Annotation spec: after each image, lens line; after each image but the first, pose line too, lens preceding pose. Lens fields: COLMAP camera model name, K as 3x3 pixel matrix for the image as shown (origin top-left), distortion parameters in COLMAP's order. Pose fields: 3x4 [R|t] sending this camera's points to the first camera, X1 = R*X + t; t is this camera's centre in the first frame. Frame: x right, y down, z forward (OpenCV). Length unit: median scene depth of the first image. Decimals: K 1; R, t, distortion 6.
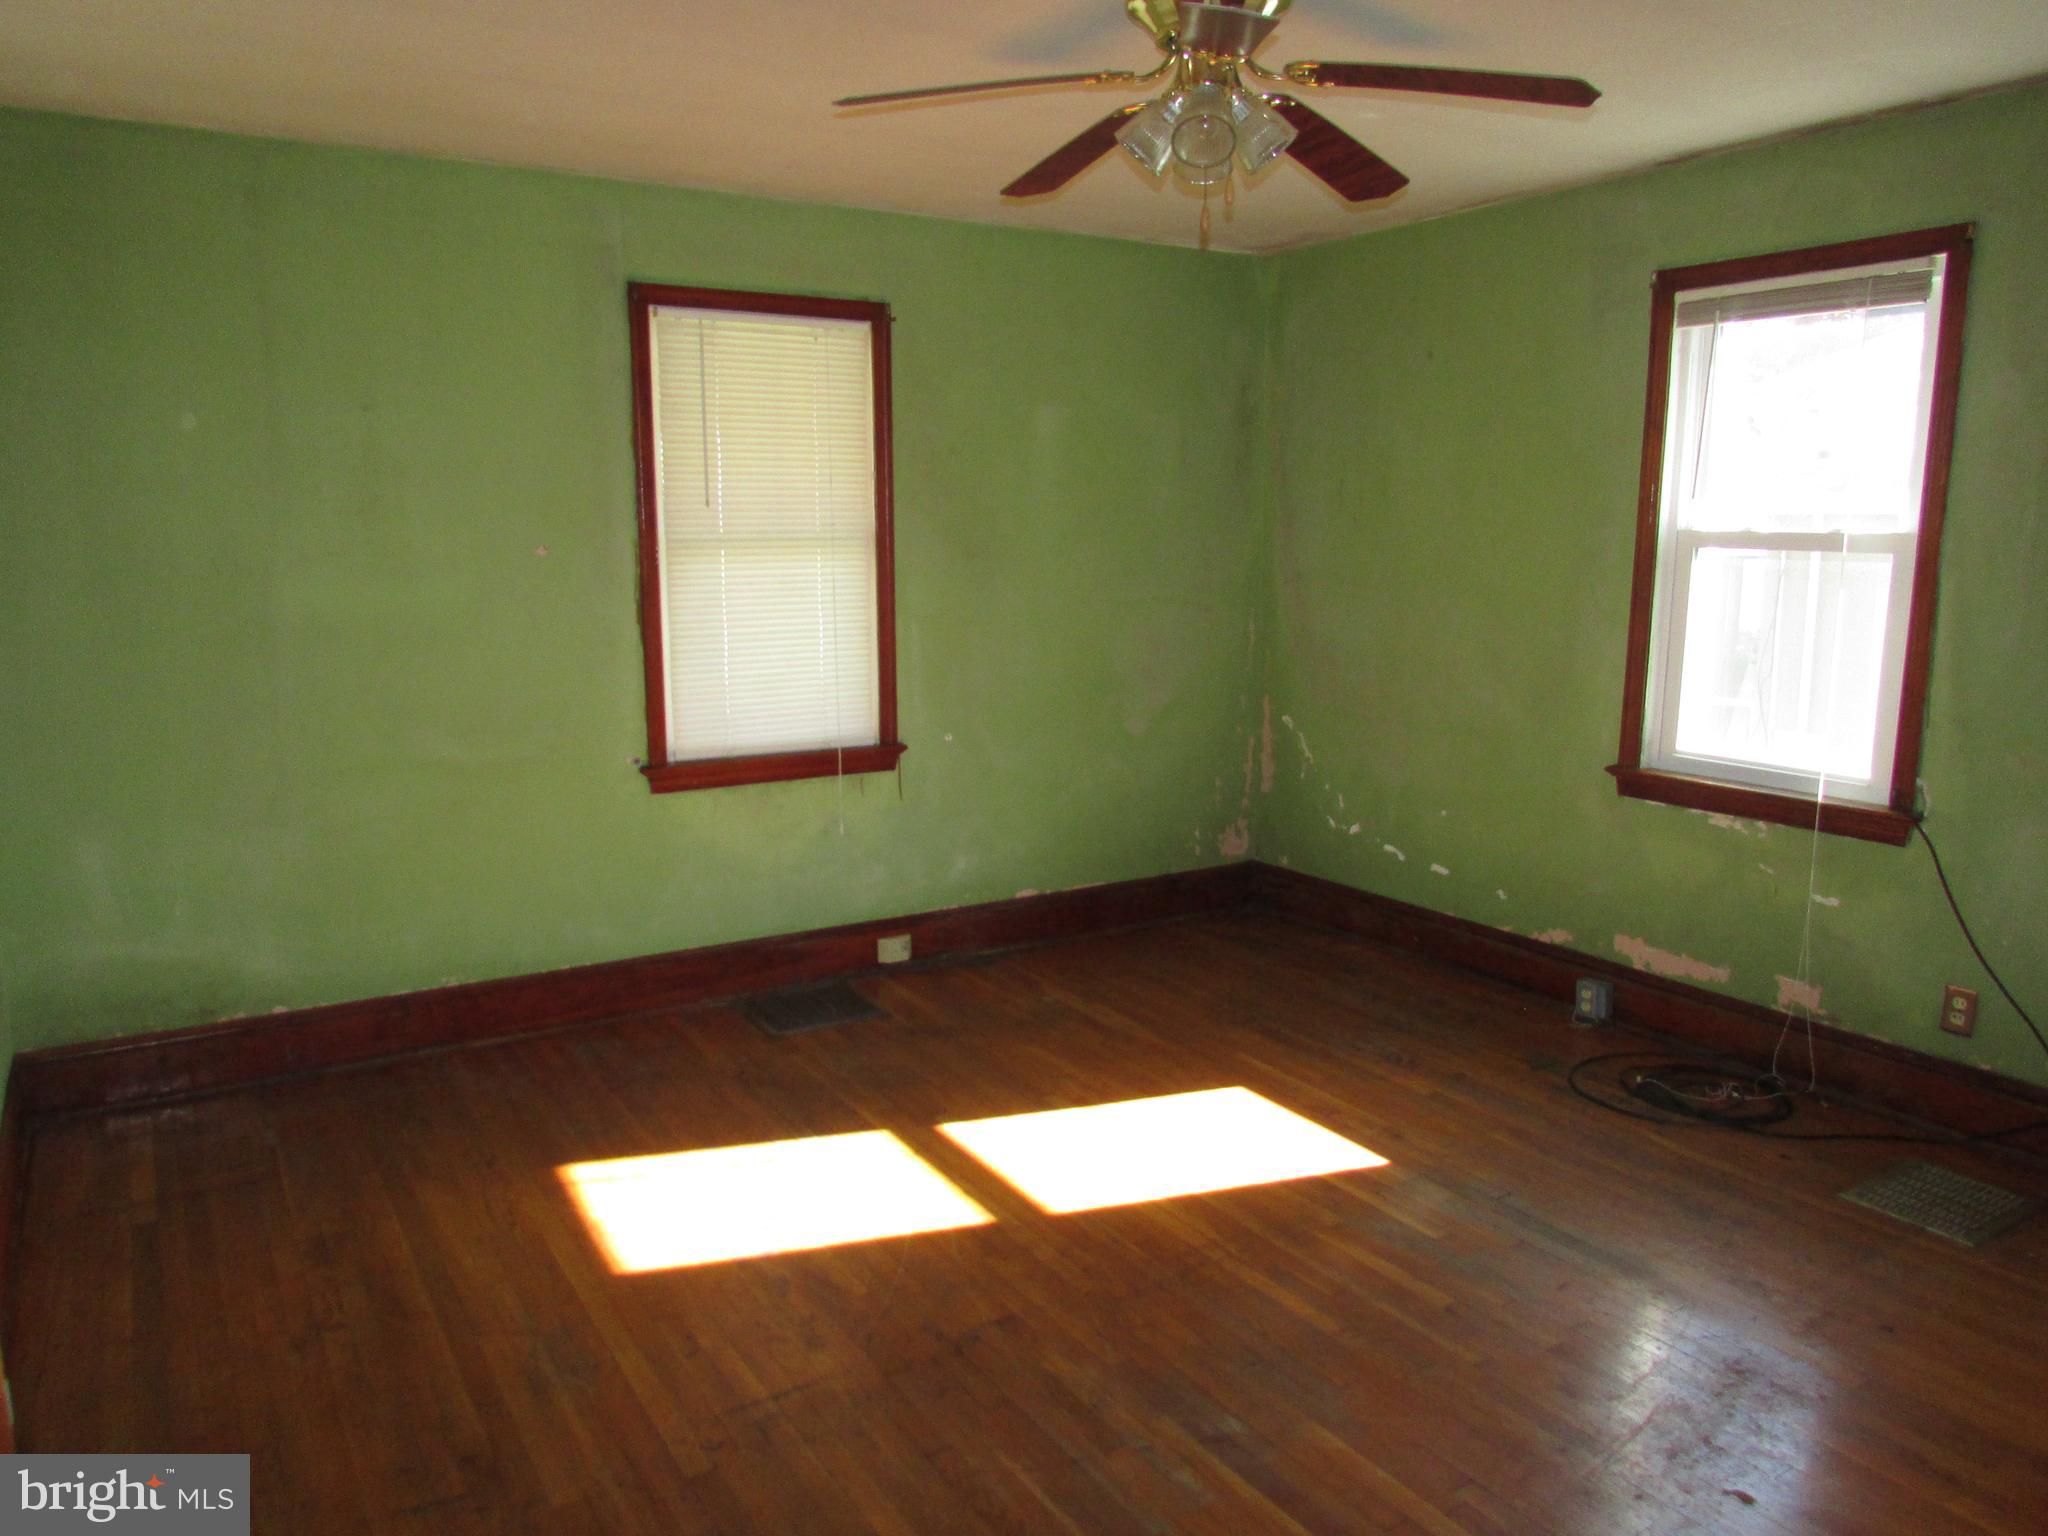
lens RADIAL K [[1453.6, 0, 1024.3], [0, 1453.6, 779.4], [0, 0, 1]] dist [-0.031586, 0.006548]
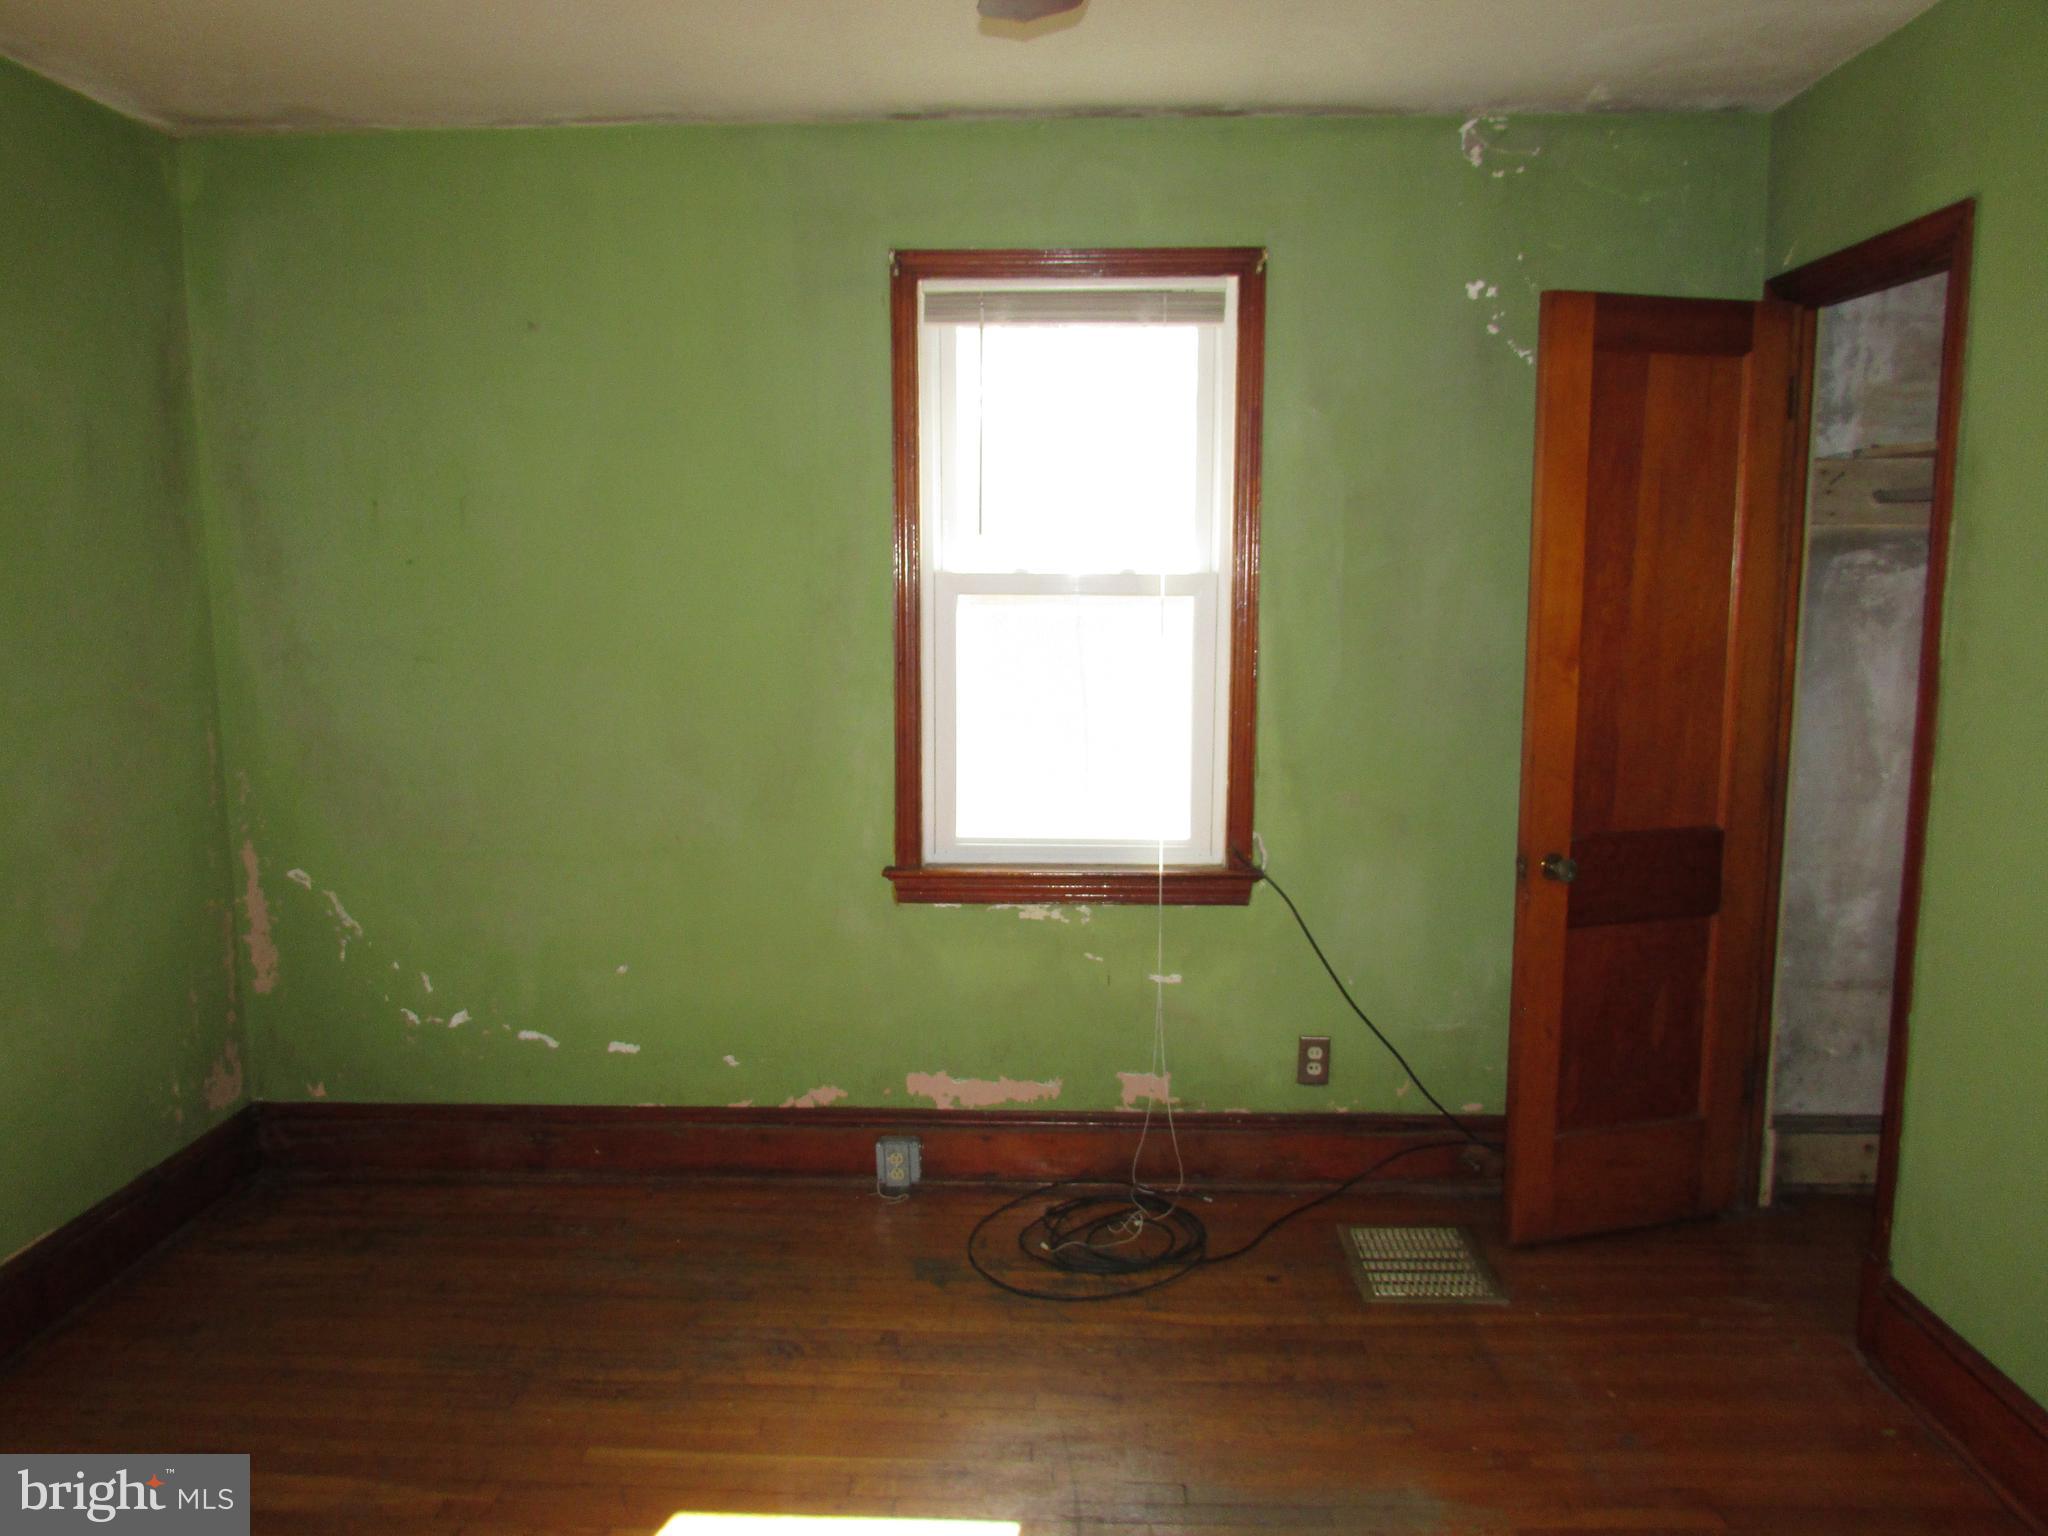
lens RADIAL K [[1453.6, 0, 1024.3], [0, 1453.6, 779.4], [0, 0, 1]] dist [-0.031586, 0.006548]
pose [[0.559866, -0.119134, 0.819974, -0.205100], [0.146556, 0.988245, 0.043515, -0.083858], [-0.815519, 0.095810, 0.570744, 0.491756]]
